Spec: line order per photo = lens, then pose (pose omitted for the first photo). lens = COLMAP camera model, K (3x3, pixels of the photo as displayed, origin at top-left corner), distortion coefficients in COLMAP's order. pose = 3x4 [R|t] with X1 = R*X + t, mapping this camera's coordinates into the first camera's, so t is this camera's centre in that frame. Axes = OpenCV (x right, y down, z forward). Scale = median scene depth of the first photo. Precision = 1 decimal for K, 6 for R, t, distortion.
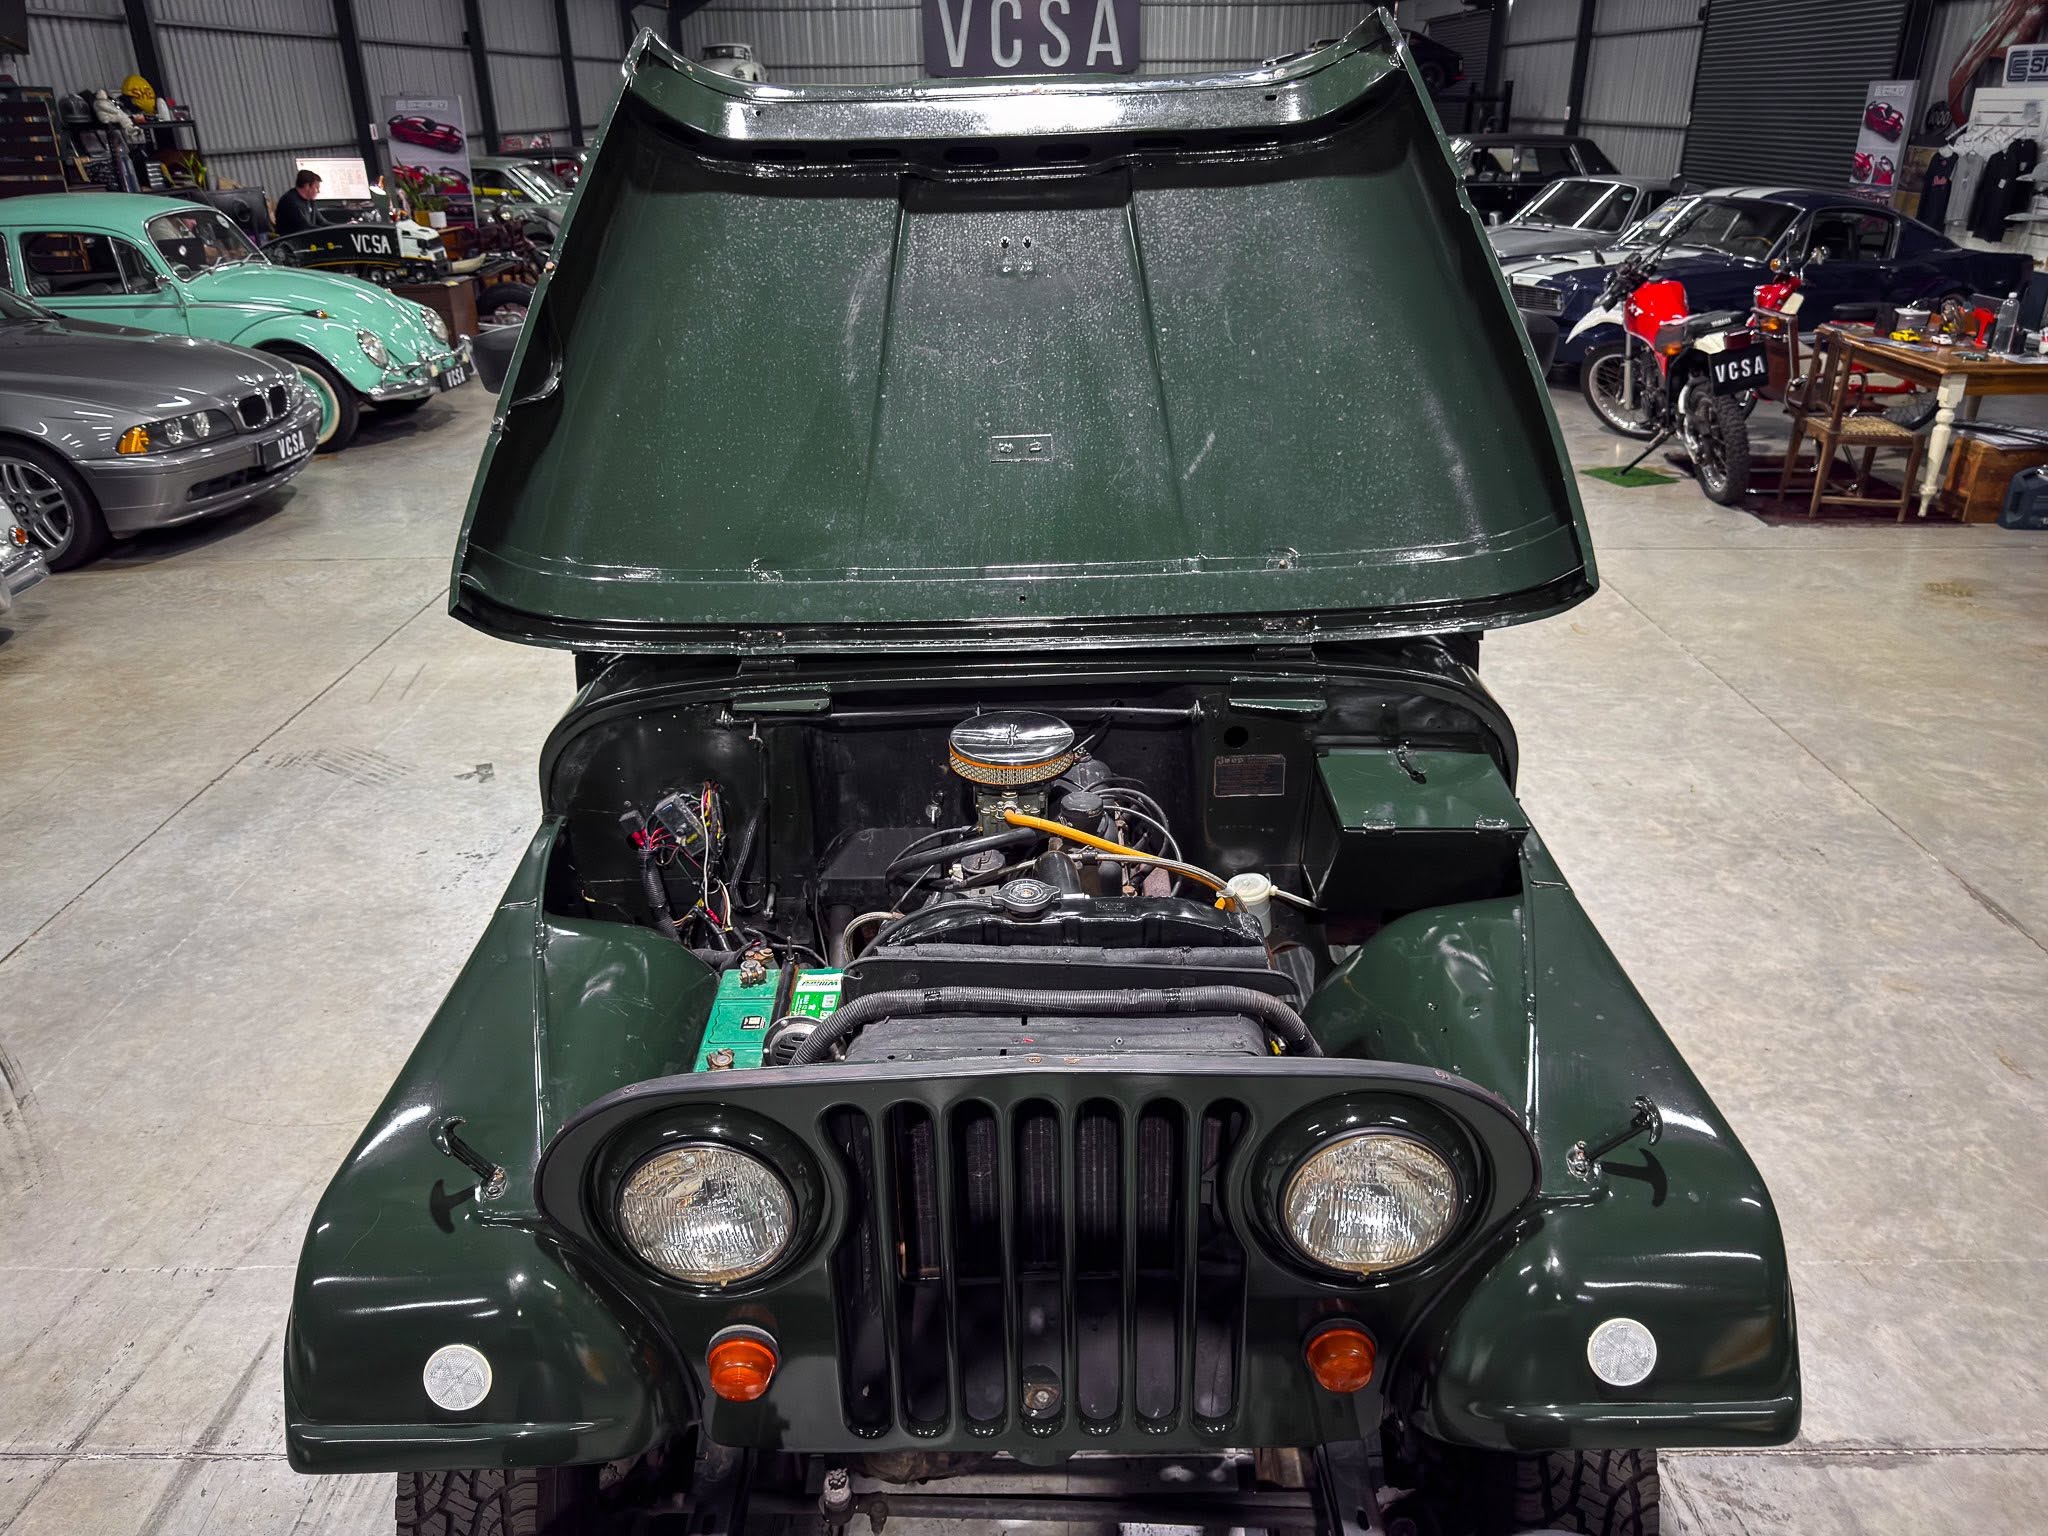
lens RADIAL K [[1461.3, 0, 1029.9], [0, 1461.3, 773.2], [0, 0, 1]] dist [-0.002196, 0.002972]
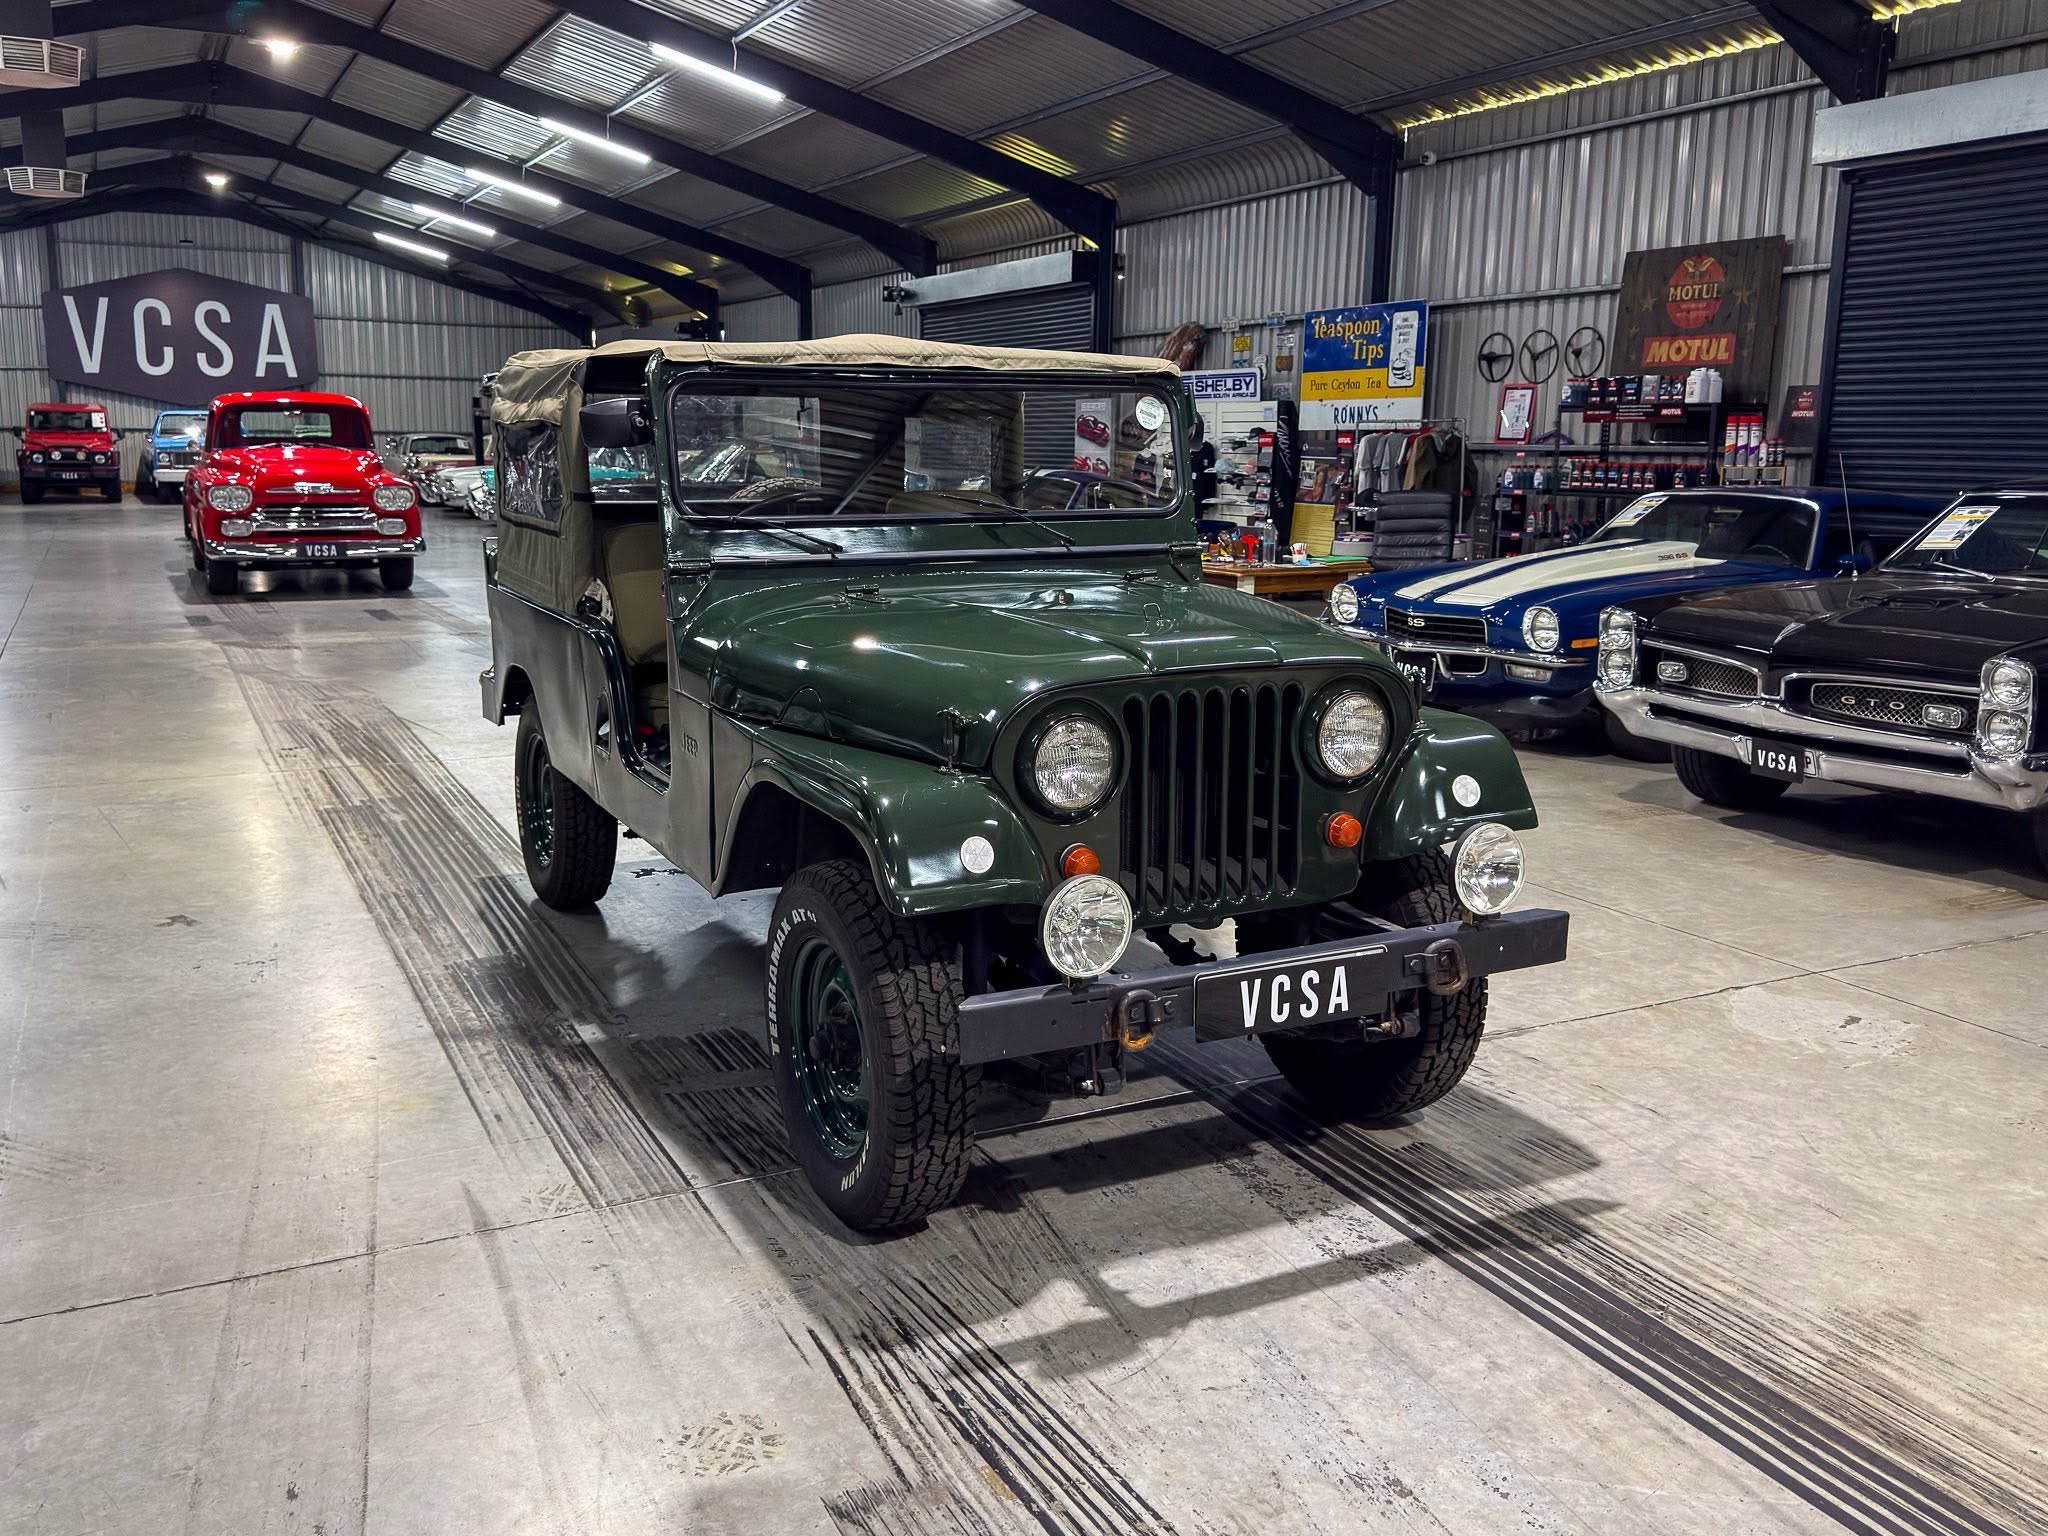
lens RADIAL K [[1673.8, 0, 978.9], [0, 1673.8, 758.3], [0, 0, 1]] dist [0.113433, -0.194668]
pose [[0.892000, -0.065634, 0.447245, -0.173854], [0.171880, 0.964335, -0.201284, 0.094967], [-0.418083, 0.256418, 0.871468, -0.112512]]
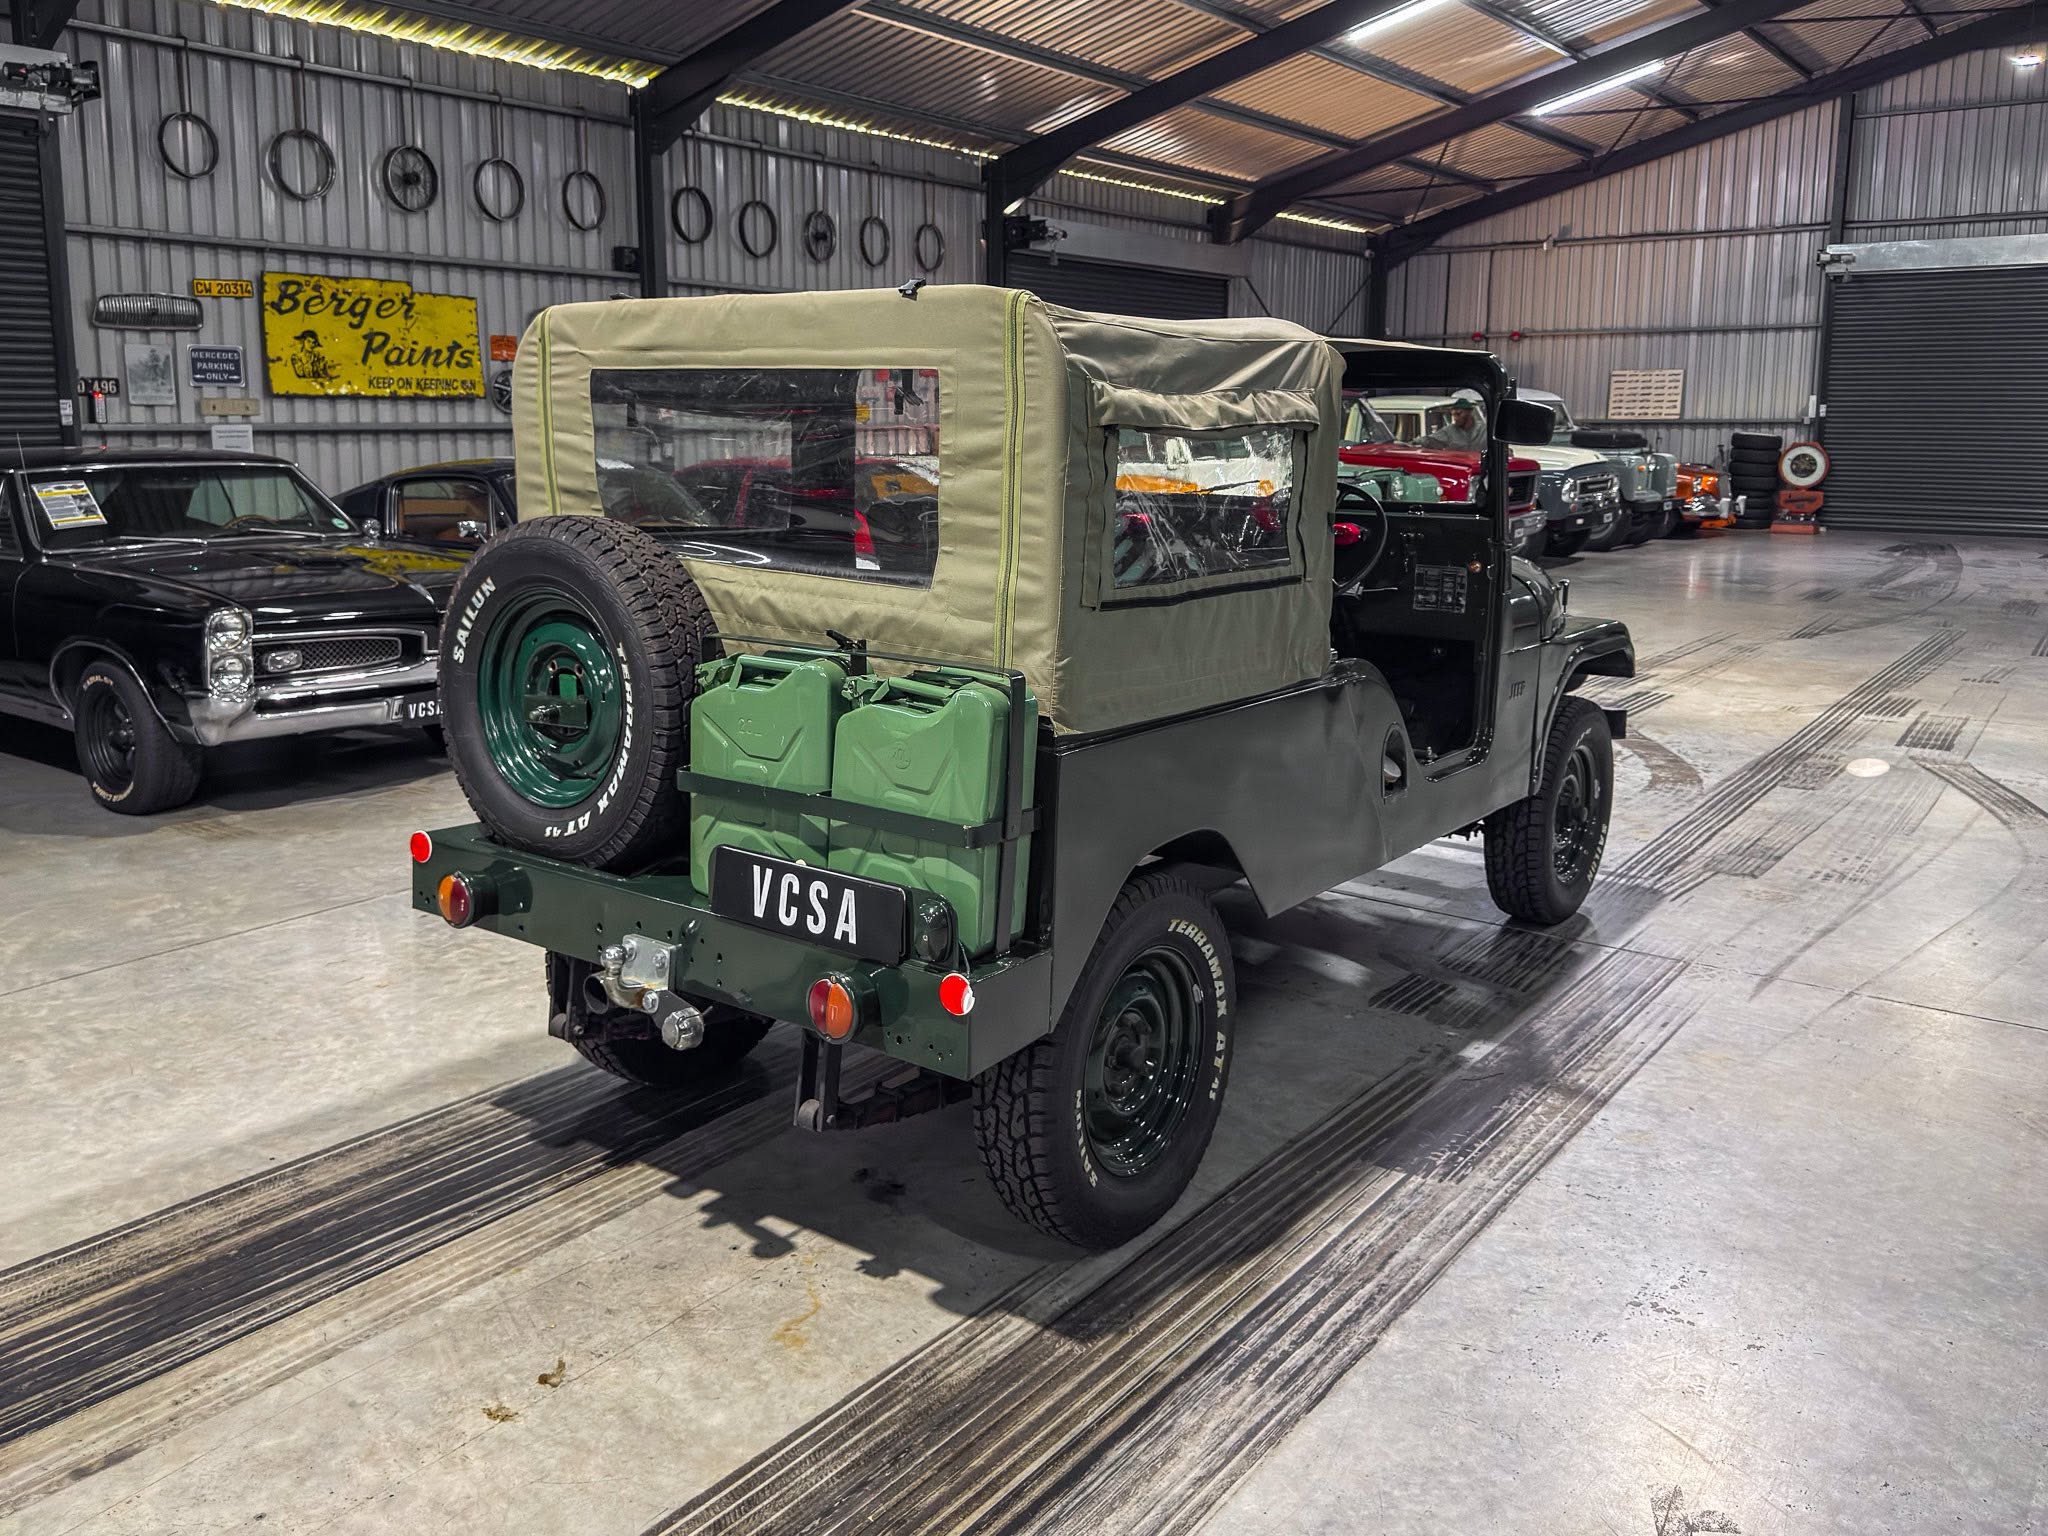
lens RADIAL K [[1647.7, 0, 967.9], [0, 1647.7, 660.0], [0, 0, 1]] dist [0.081836, -0.120610]
pose [[-0.791611, -0.083979, 0.605227, -0.213505], [0.259401, 0.850632, 0.457315, -0.226146], [-0.553230, 0.519012, -0.651585, 0.571537]]
